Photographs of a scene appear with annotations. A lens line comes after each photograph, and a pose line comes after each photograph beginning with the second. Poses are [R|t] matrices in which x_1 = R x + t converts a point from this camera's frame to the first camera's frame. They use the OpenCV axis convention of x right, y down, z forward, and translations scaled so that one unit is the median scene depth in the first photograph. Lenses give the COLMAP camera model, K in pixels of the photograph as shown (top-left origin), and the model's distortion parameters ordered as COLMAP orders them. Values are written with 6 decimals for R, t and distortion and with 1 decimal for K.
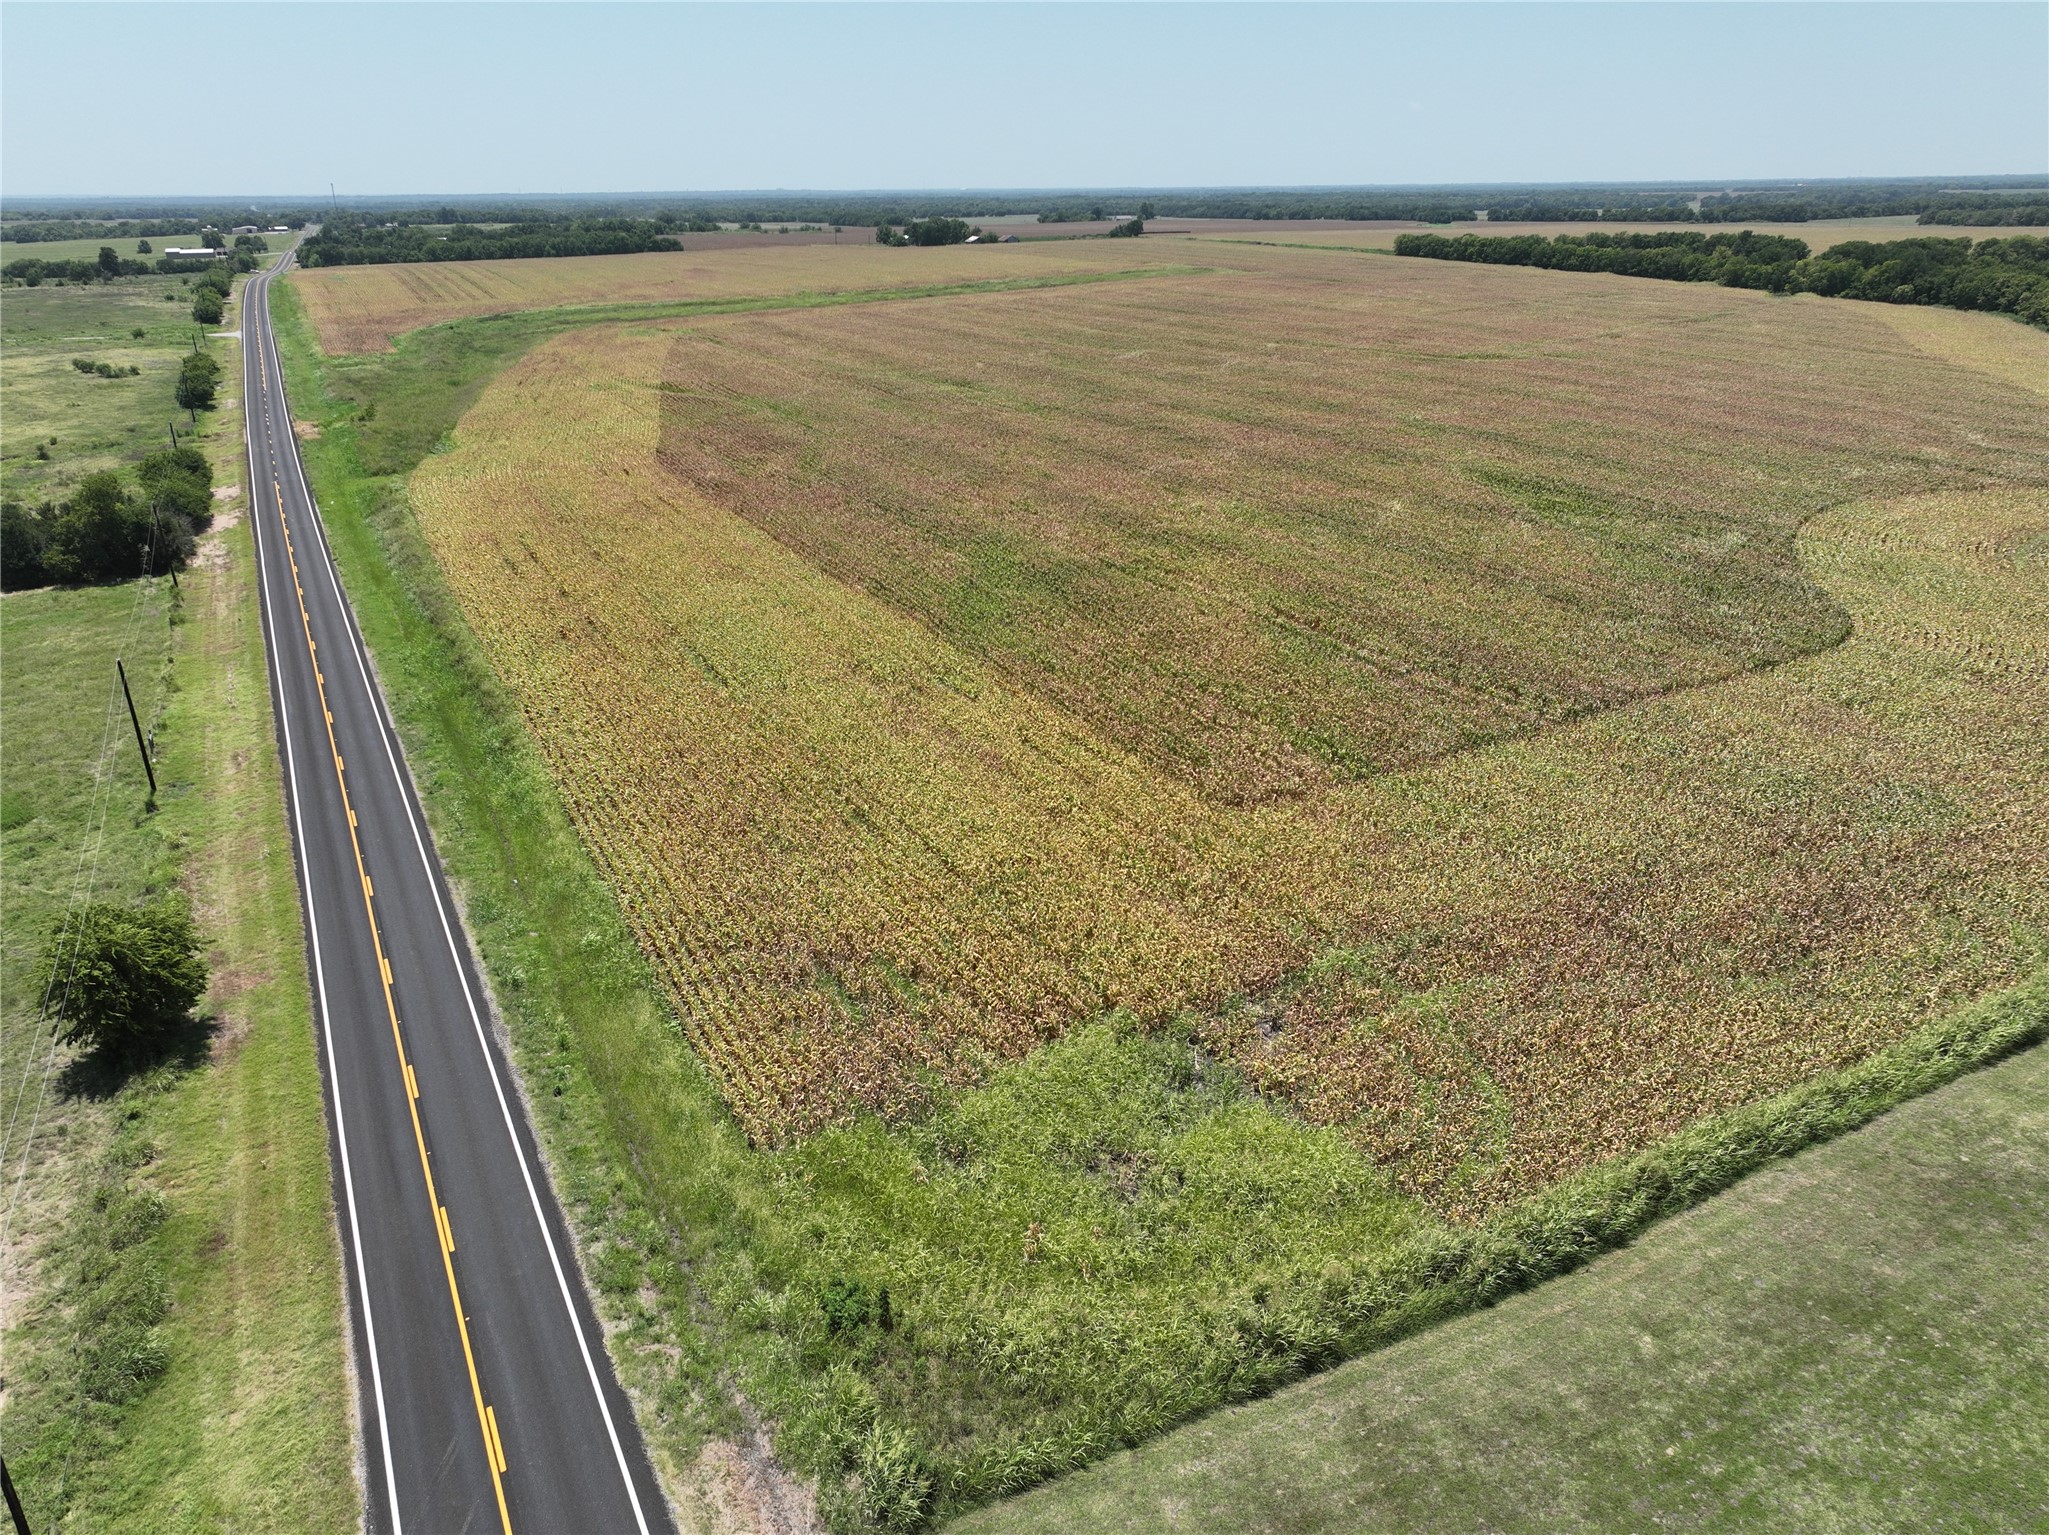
lens RADIAL K [[1447.3, 0, 1026.9], [0, 1447.3, 767.9], [0, 0, 1]] dist [0.001523, 0.012870]
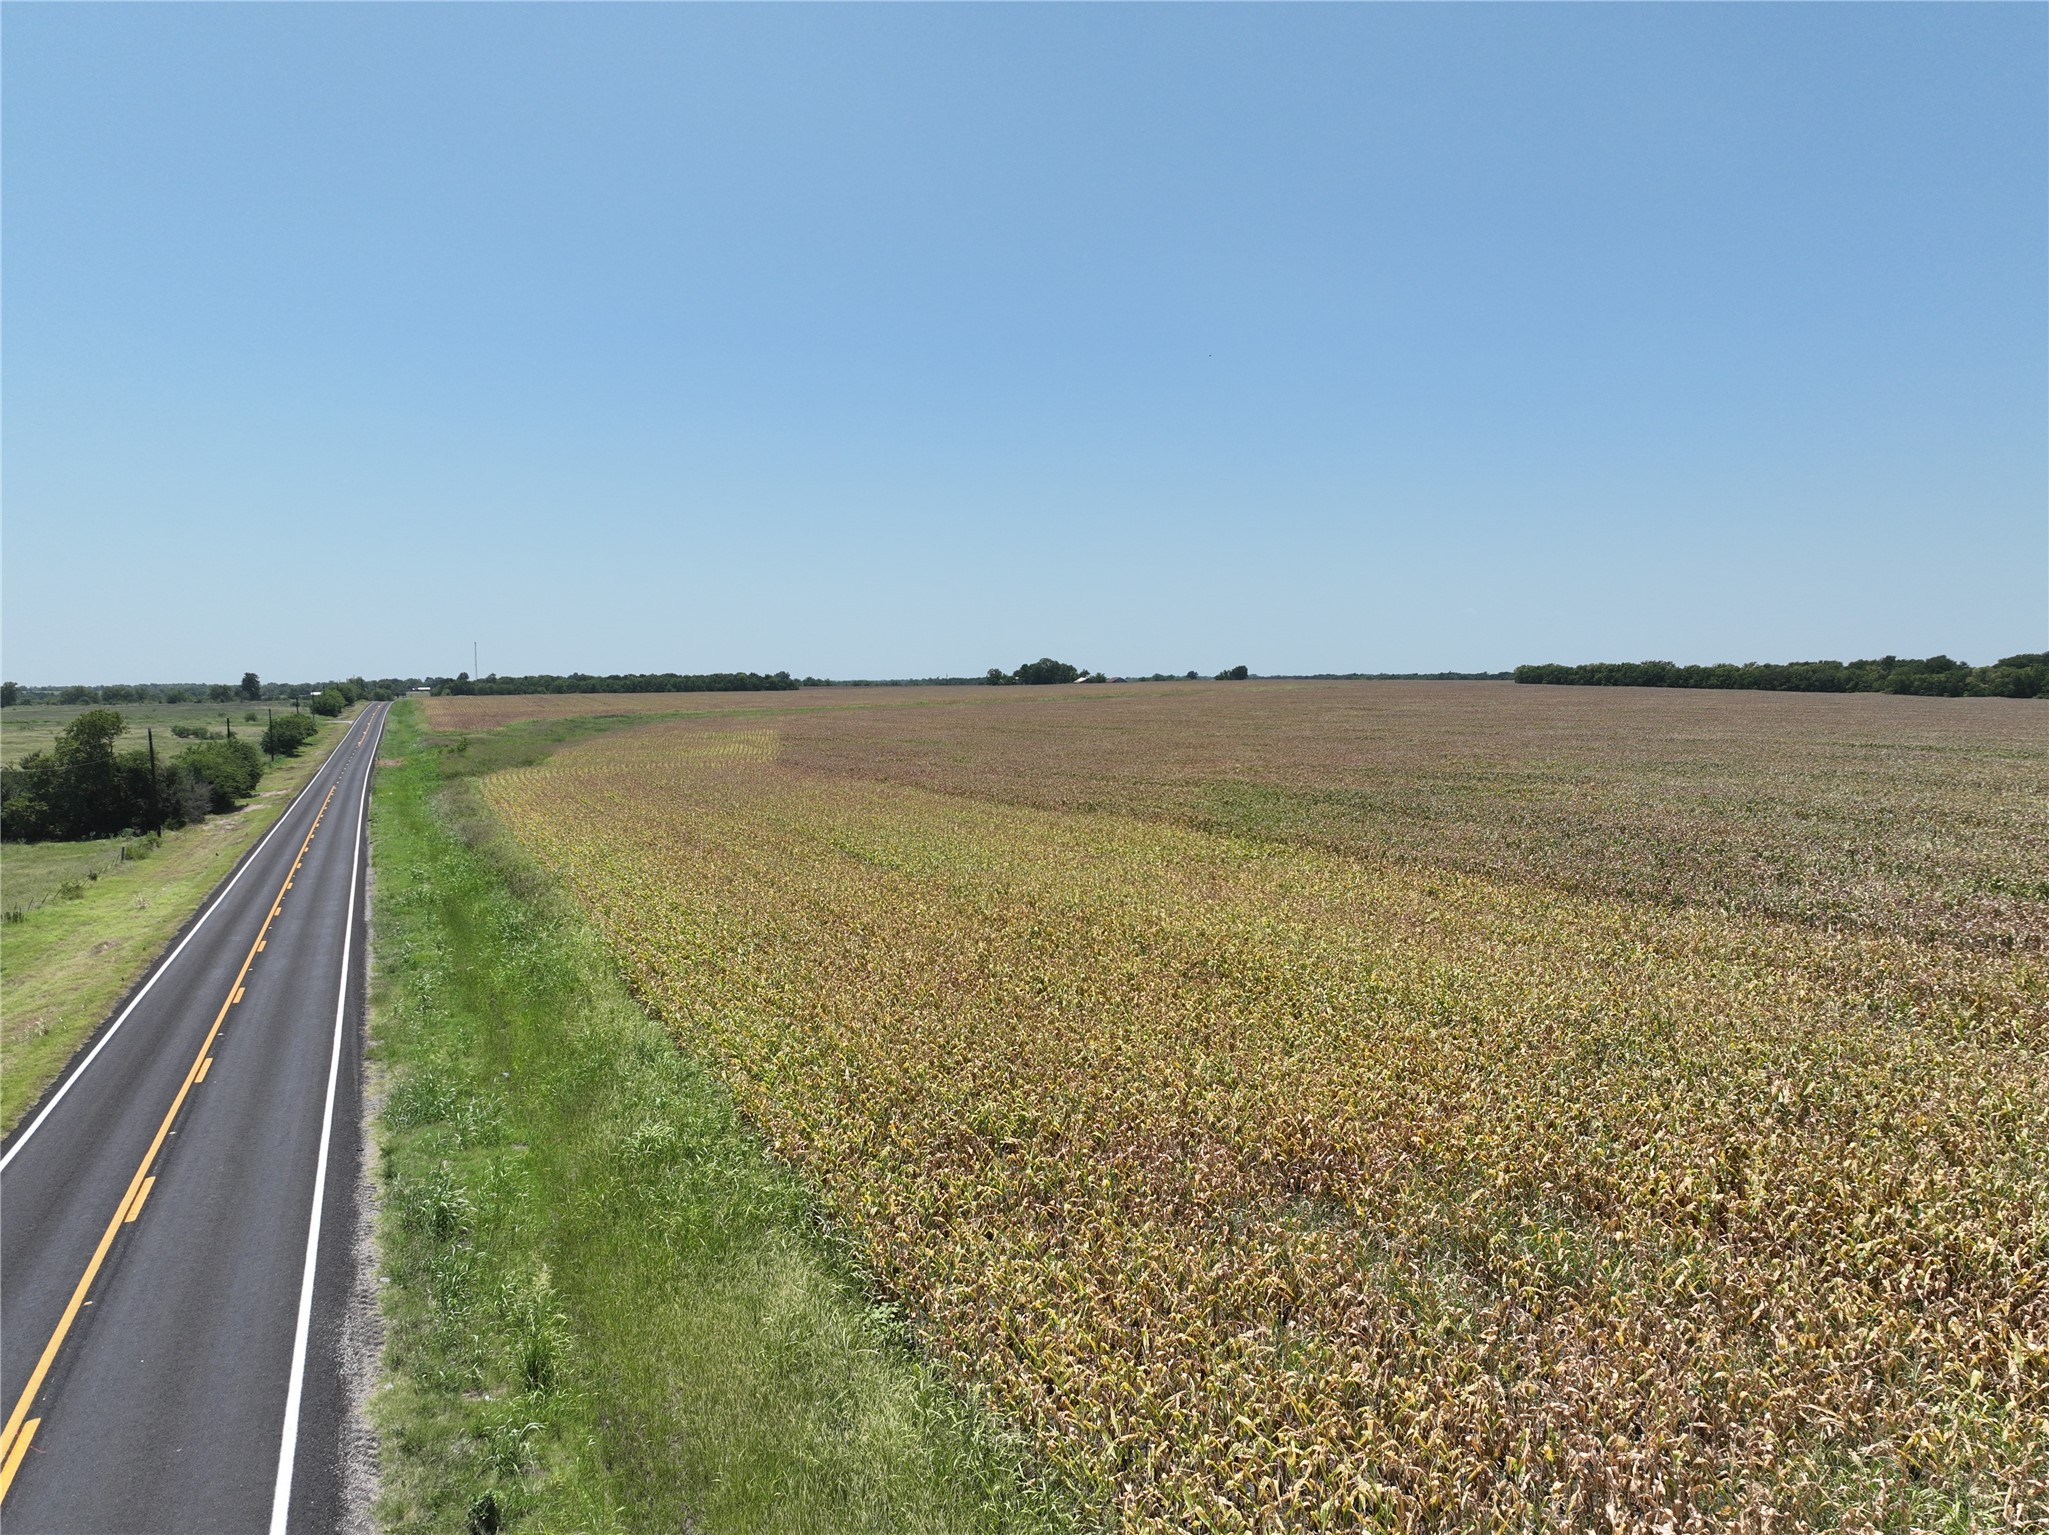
lens RADIAL K [[1447.3, 0, 1026.9], [0, 1447.3, 767.9], [0, 0, 1]] dist [0.001523, 0.012870]
pose [[0.998328, 0.005728, -0.057518, -0.170789], [-0.023577, 0.948886, -0.314737, 0.143111], [0.052775, 0.315567, 0.947434, 0.579483]]
